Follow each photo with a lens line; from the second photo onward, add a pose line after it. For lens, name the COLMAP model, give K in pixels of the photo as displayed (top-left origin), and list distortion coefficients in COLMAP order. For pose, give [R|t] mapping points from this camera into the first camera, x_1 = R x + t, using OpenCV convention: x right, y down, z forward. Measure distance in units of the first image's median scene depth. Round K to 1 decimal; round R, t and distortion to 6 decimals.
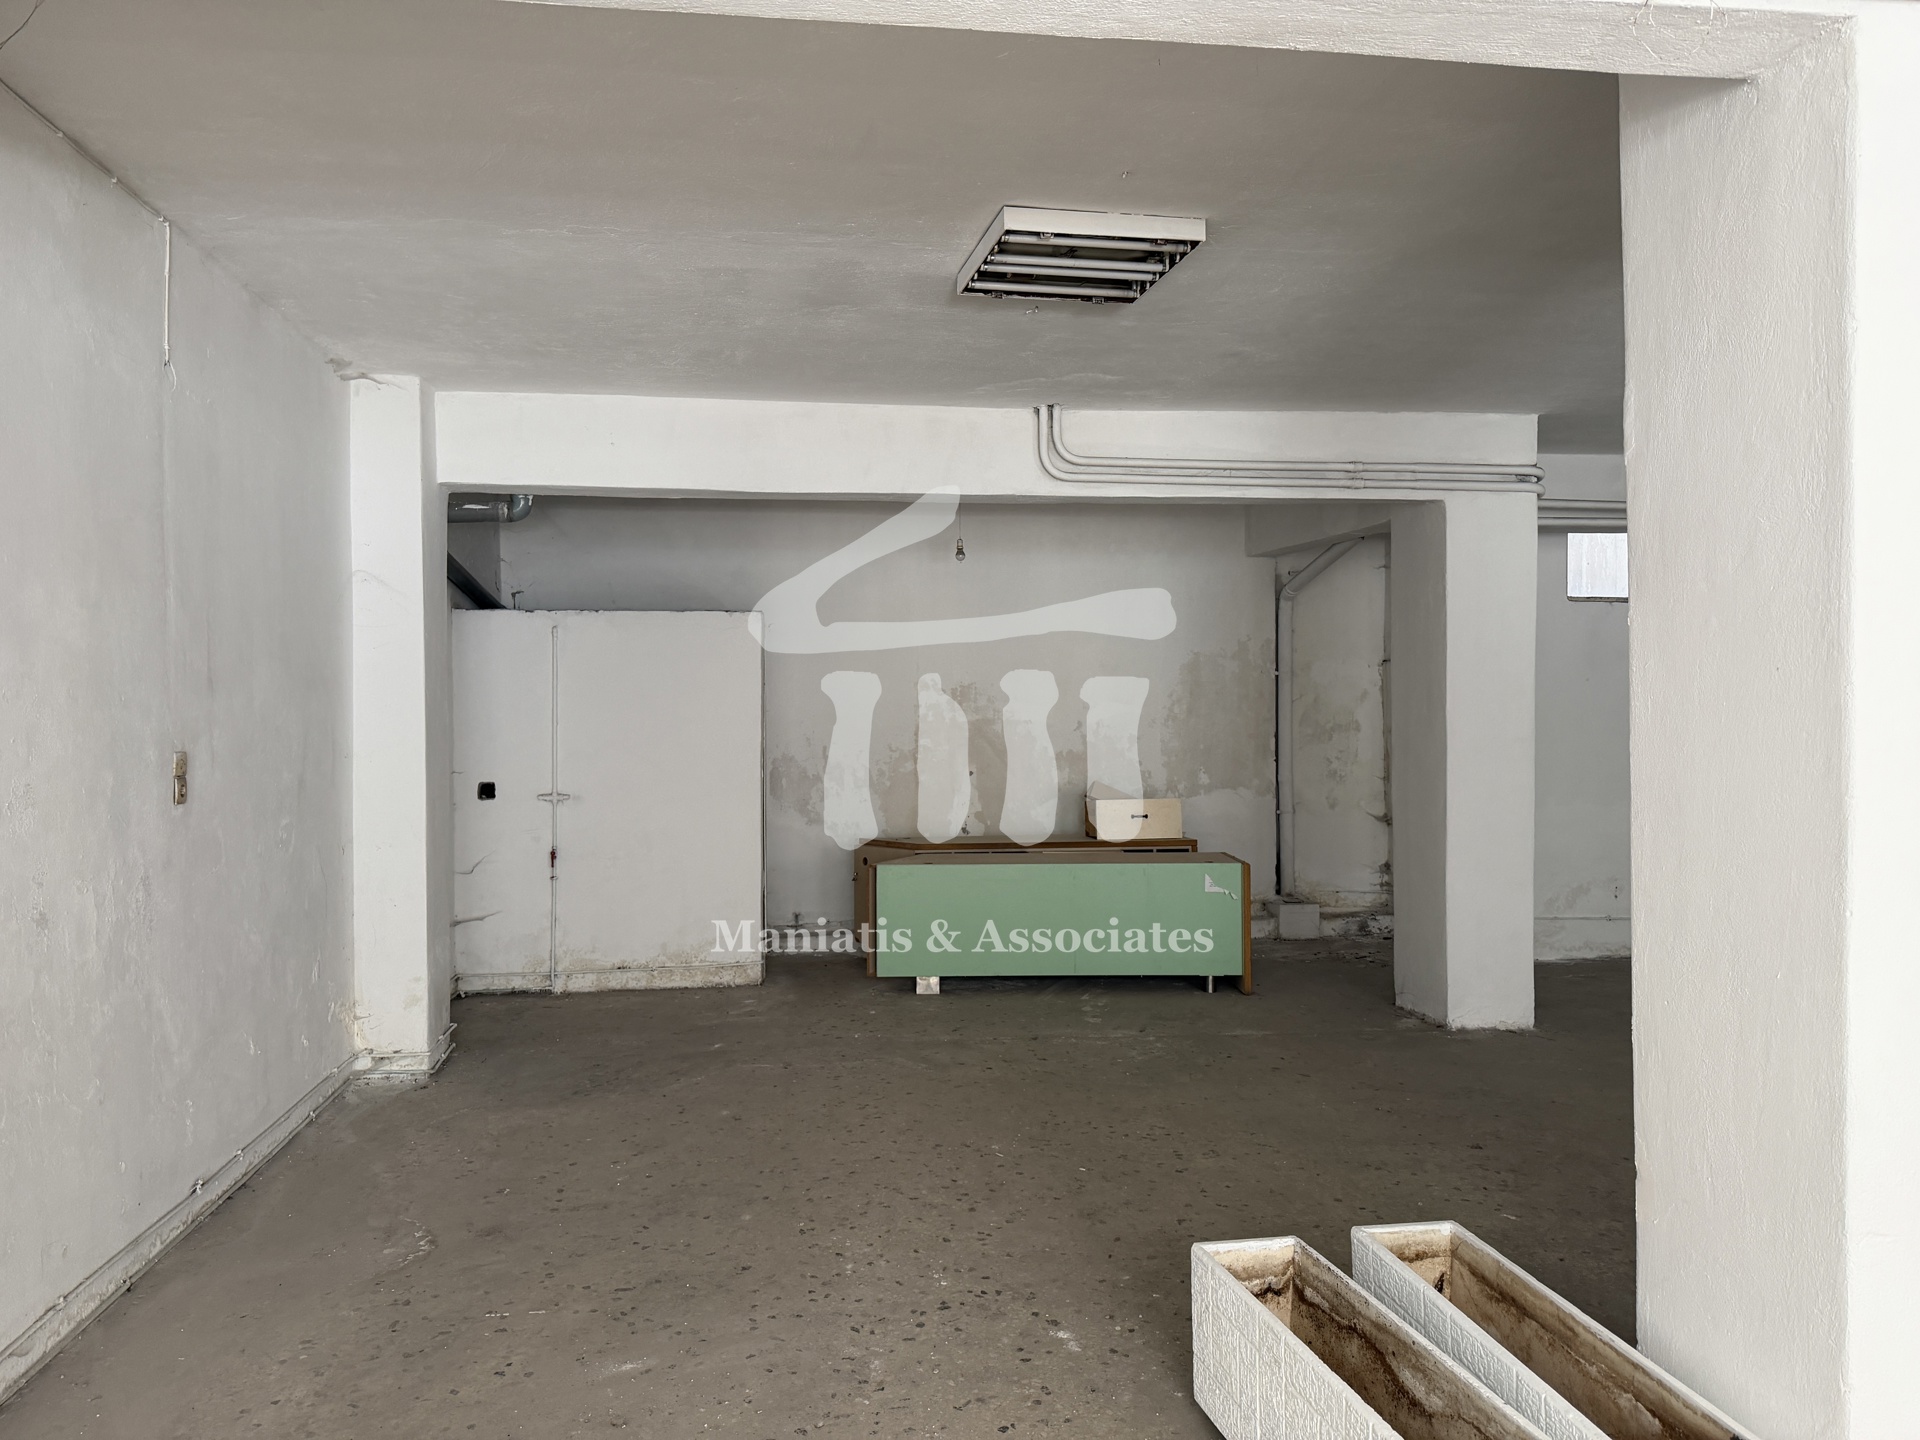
lens RADIAL K [[1351.6, 0, 942.7], [0, 1351.6, 723.1], [0, 0, 1]] dist [0.049694, -0.058687]
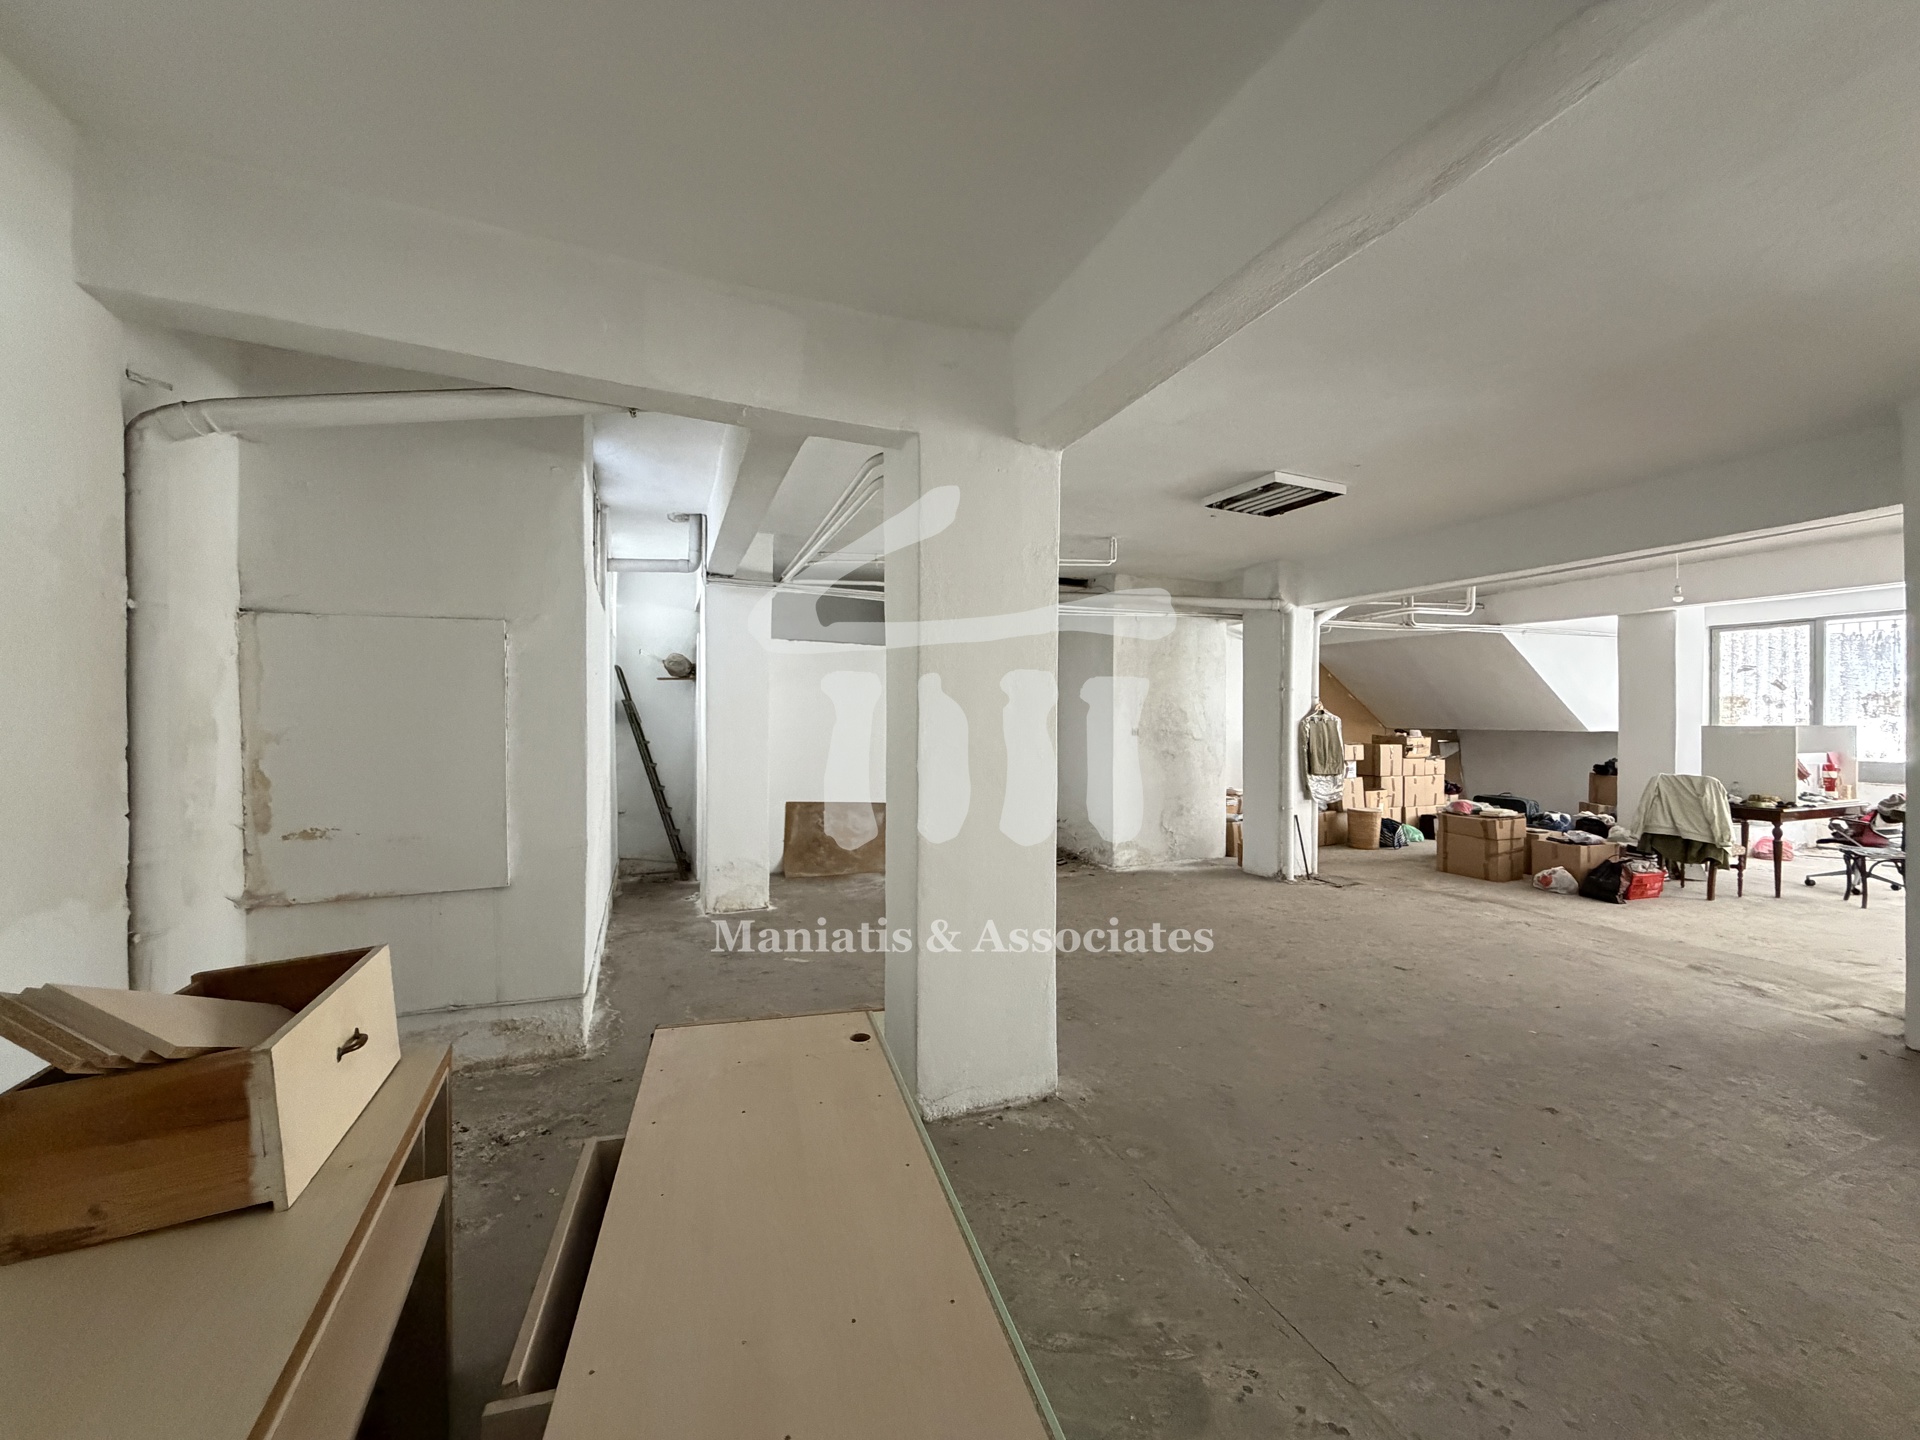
lens RADIAL K [[764.5, 0, 952.5], [0, 764.5, 719.4], [0, 0, 1]] dist [0.000252, -0.000006]
pose [[-0.249535, 0.004745, 0.968354, -0.053571], [0.001400, 0.999989, -0.004539, -0.000379], [-0.968365, 0.000223, -0.249539, 1.029074]]
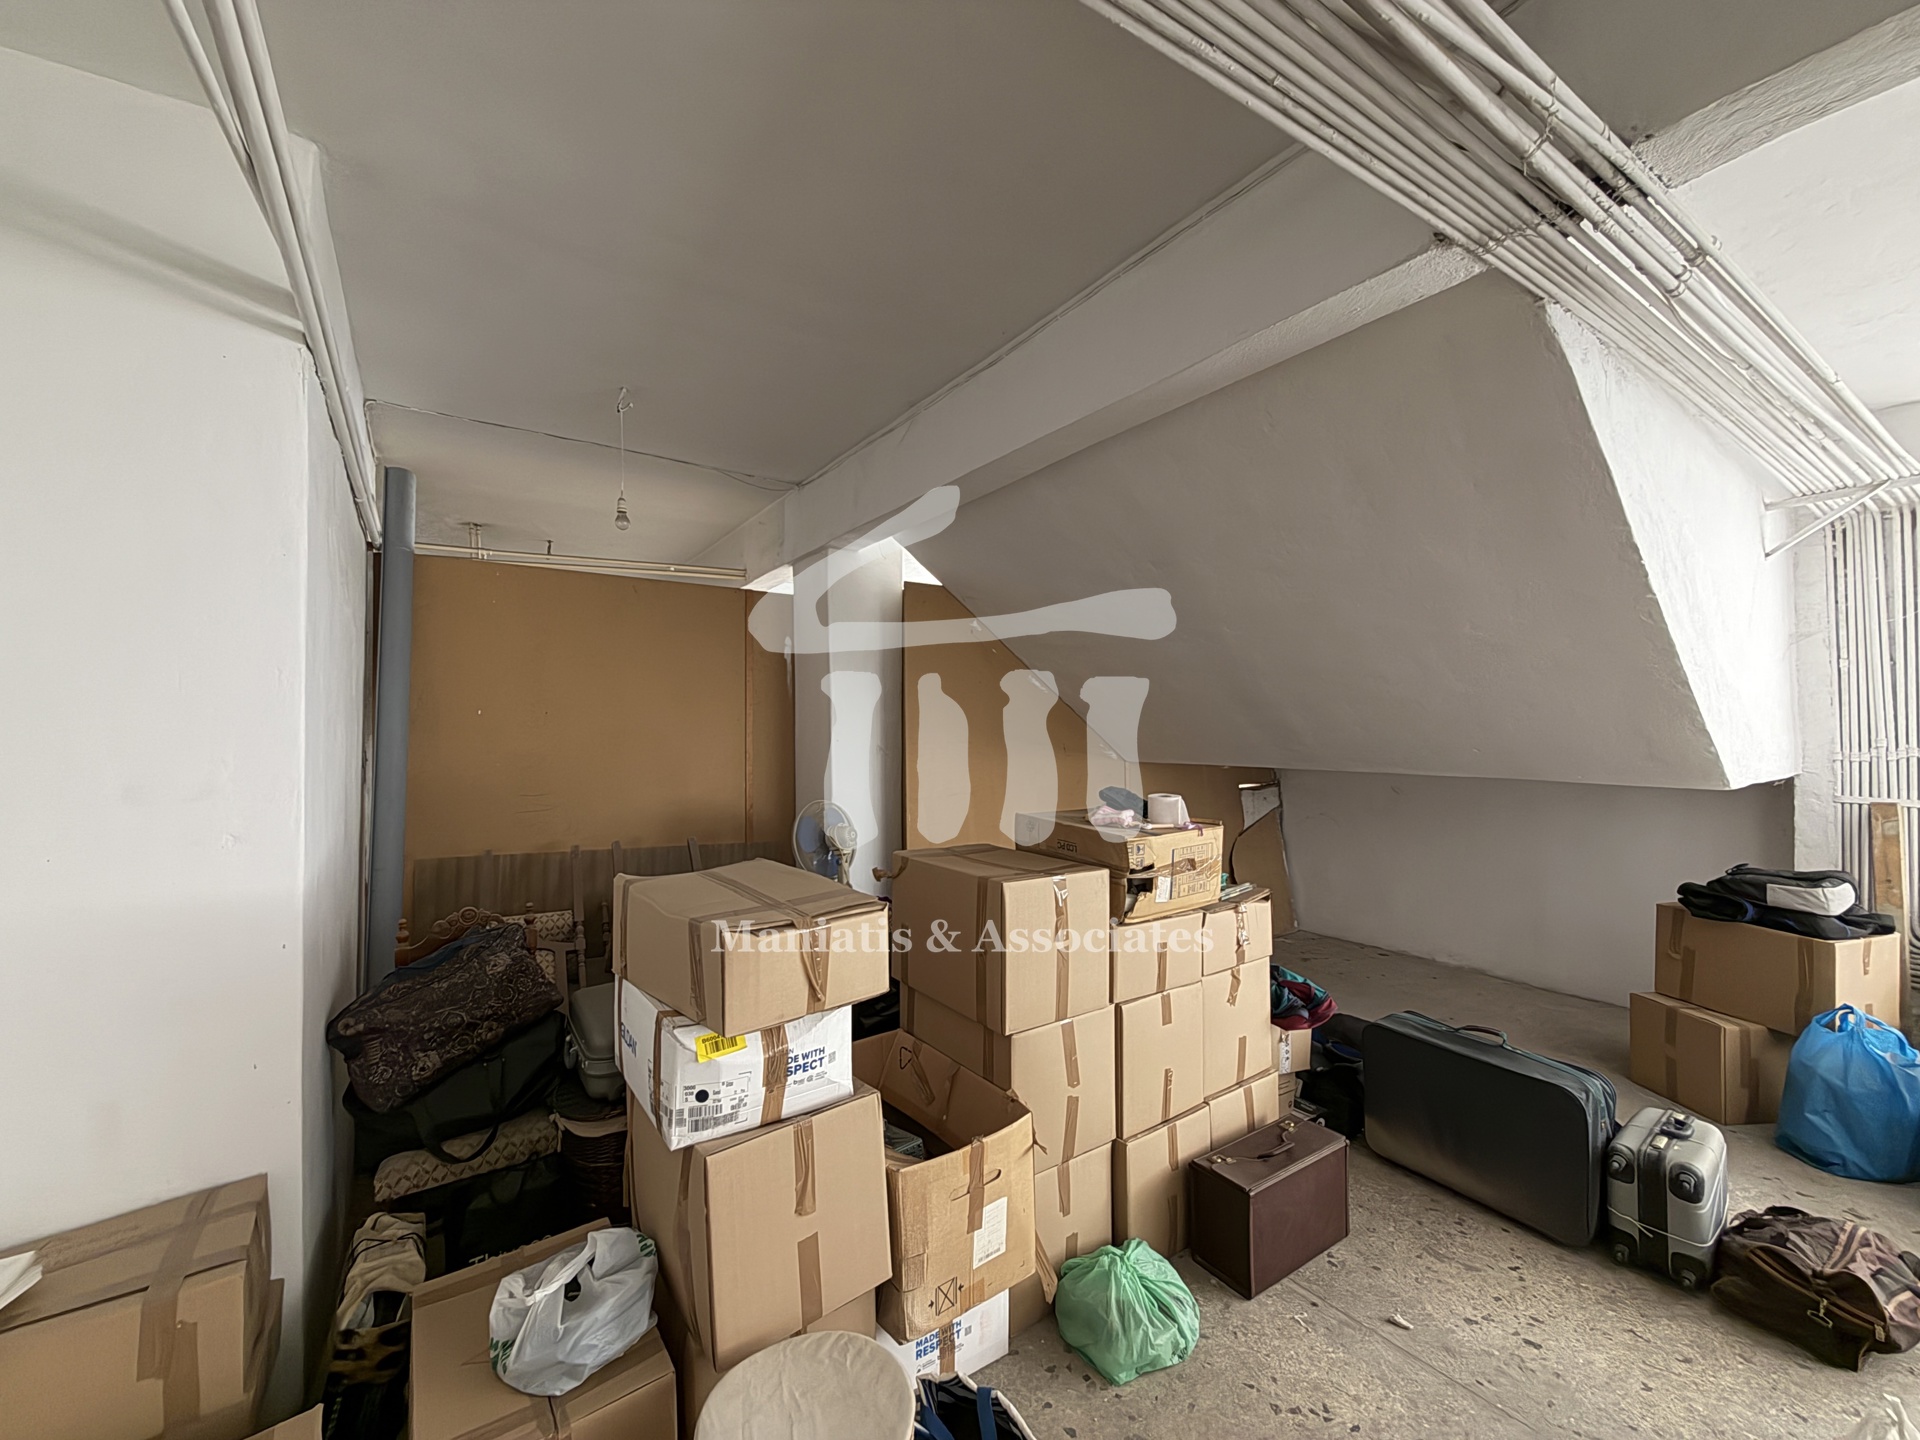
lens RADIAL K [[764.5, 0, 953.9], [0, 764.5, 719.3], [0, 0, 1]] dist [0.000252, -0.000006]
pose [[-0.453263, 0.020036, 0.891152, 0.766512], [0.010305, 0.999798, -0.017238, -0.015478], [-0.891317, 0.001370, -0.453378, 0.163128]]
